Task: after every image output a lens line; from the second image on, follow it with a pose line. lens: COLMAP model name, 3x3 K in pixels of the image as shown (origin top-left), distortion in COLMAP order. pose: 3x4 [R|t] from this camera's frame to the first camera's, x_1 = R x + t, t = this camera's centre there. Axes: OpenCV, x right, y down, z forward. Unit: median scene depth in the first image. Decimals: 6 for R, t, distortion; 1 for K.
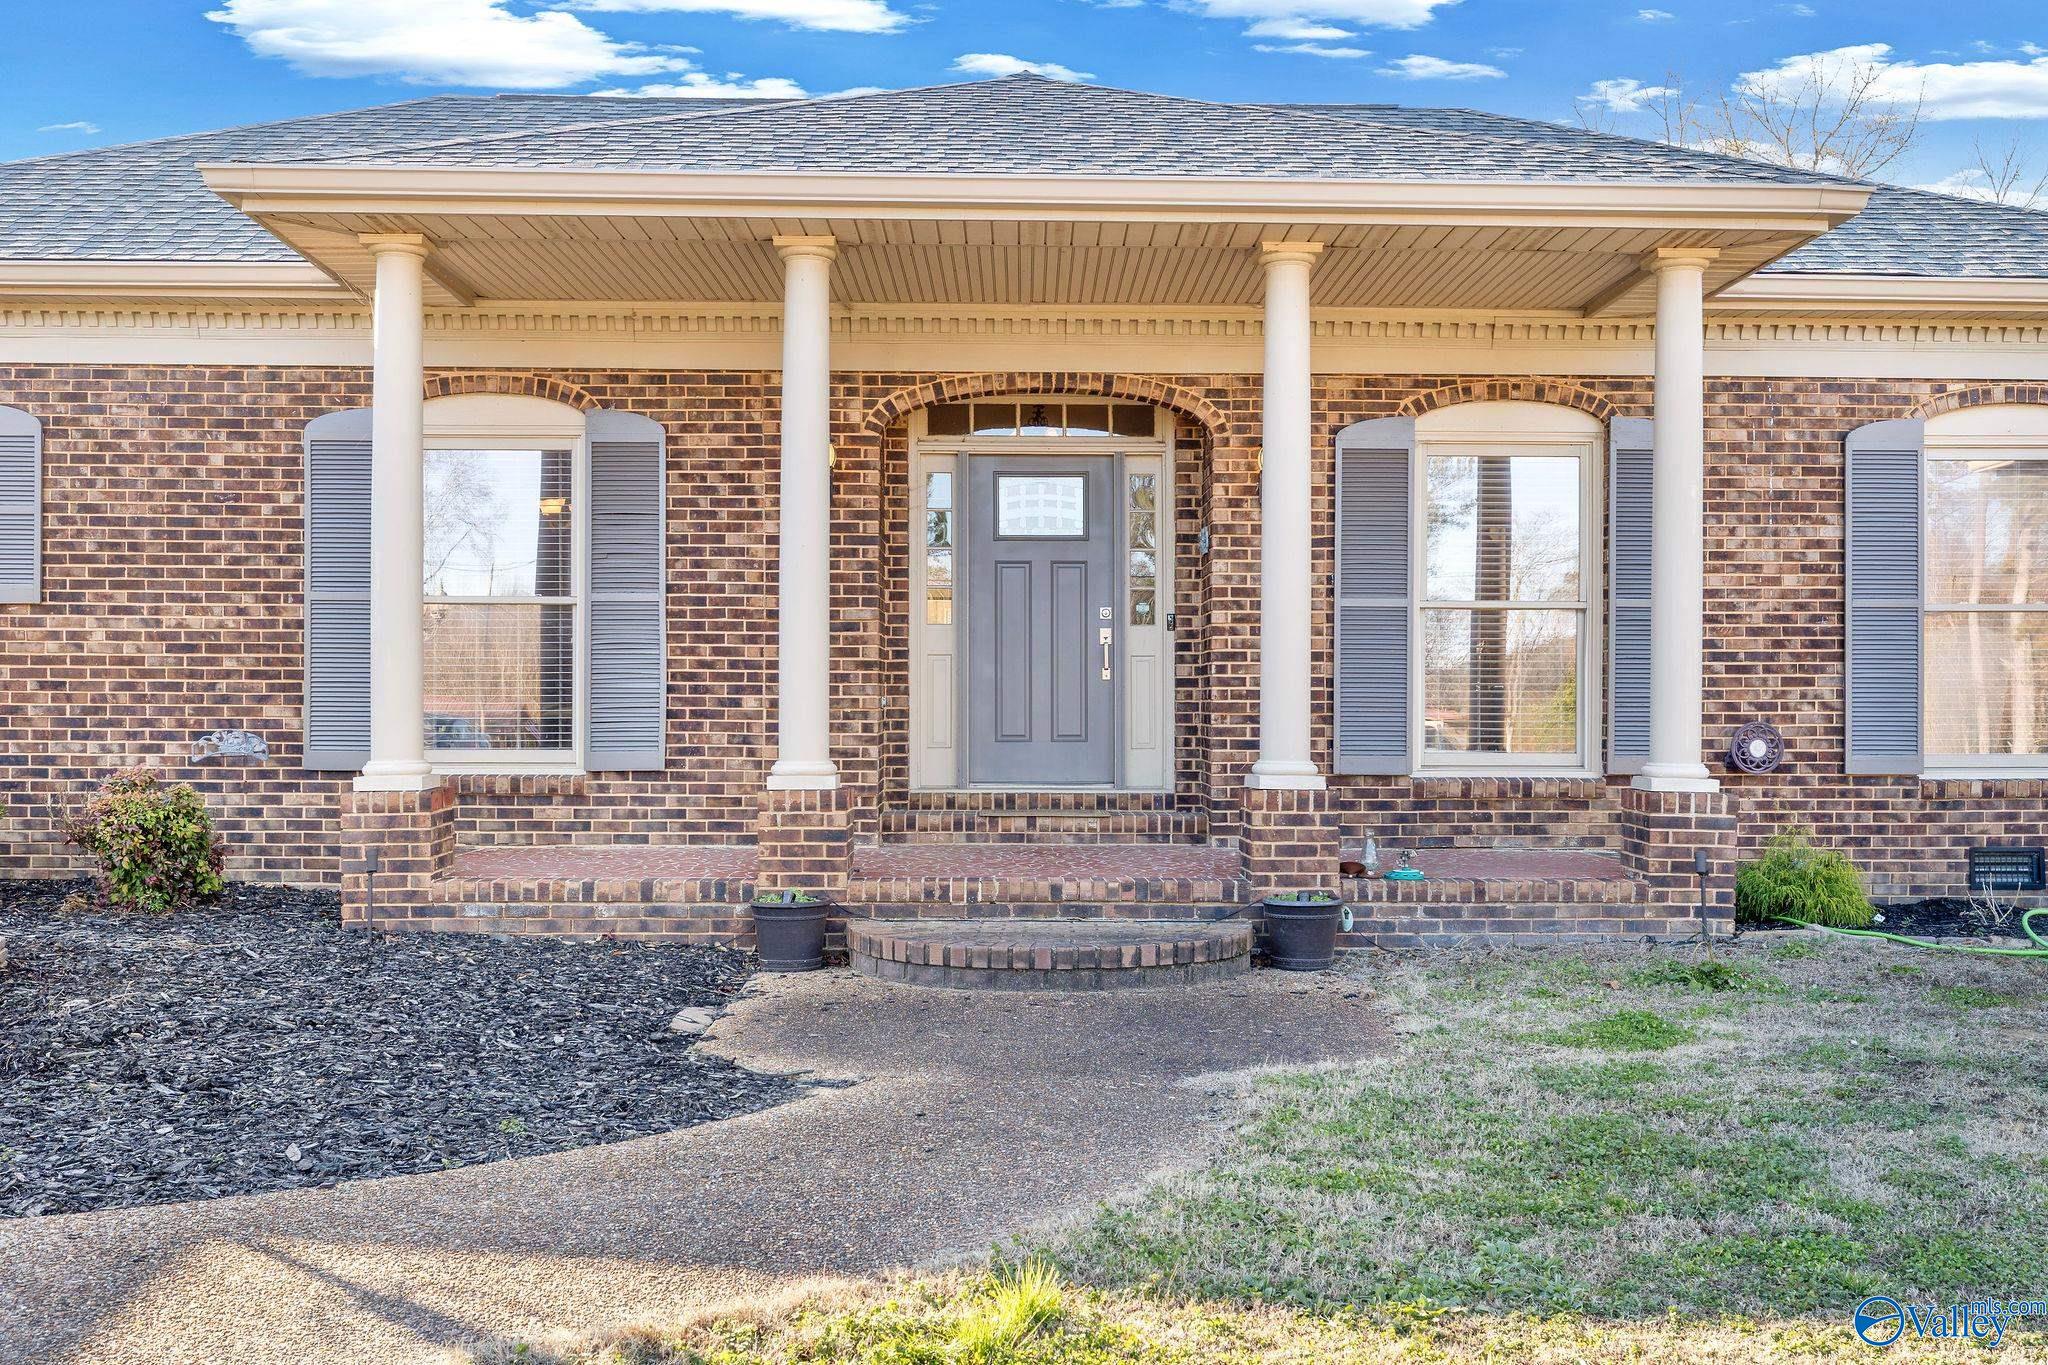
lens RADIAL K [[2002.5, 0, 1024.0], [0, 2002.5, 682.5], [0, 0, 1]] dist [0.000944, 0.000528]
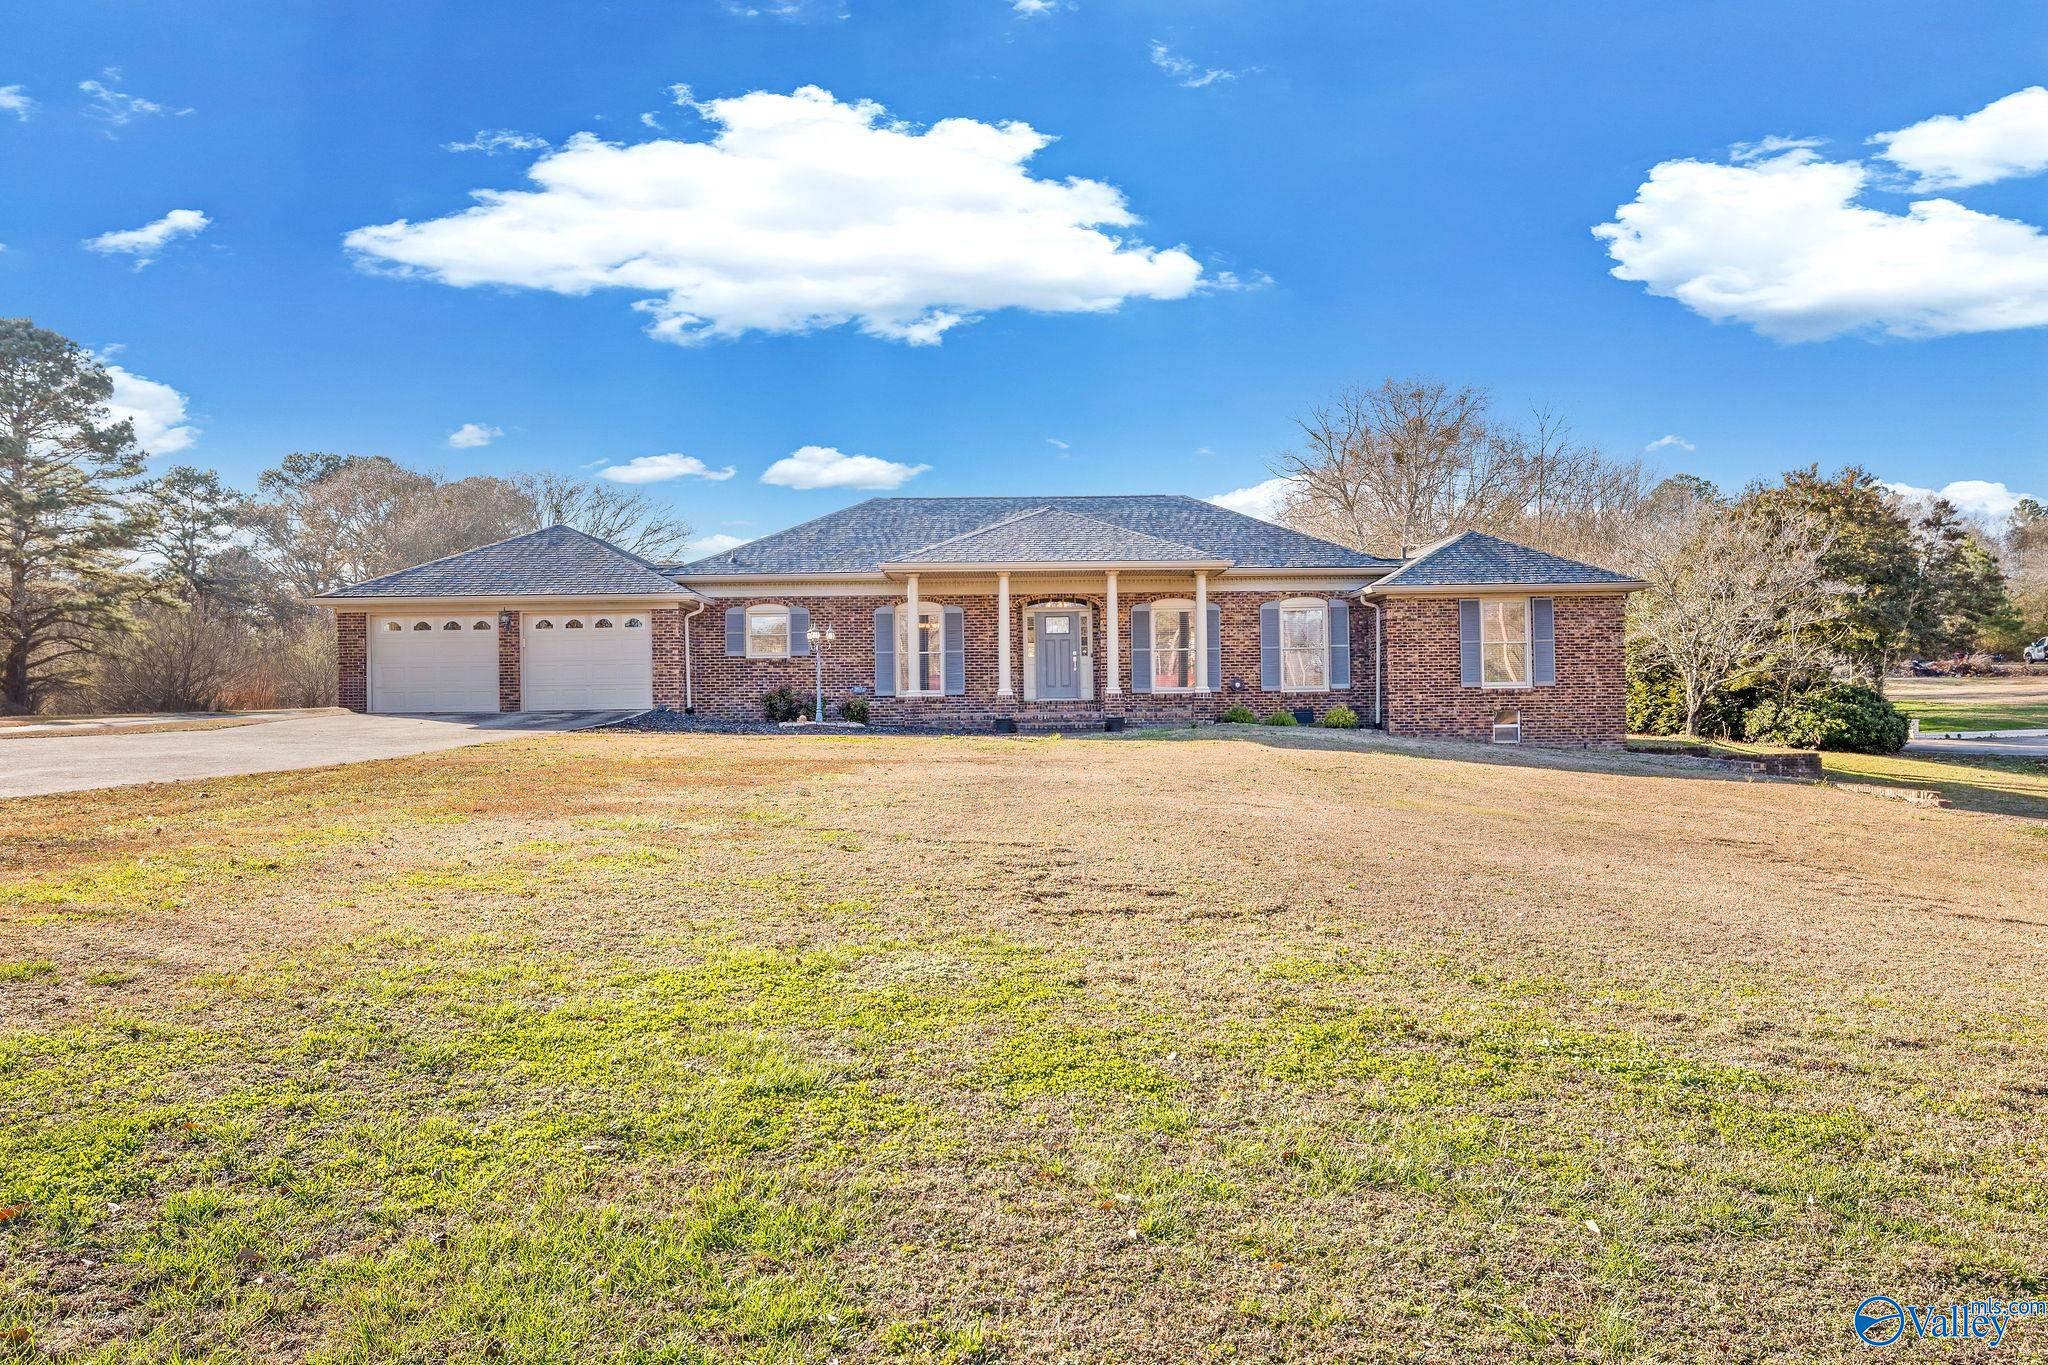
lens RADIAL K [[1477.7, 0, 1024.0], [0, 1477.7, 682.5], [0, 0, 1]] dist [-0.000313, -0.000026]
pose [[0.999766, -0.016260, -0.014297, -0.017122], [0.016320, 0.999858, 0.004140, 0.009027], [0.014227, -0.004372, 0.999889, -1.925976]]
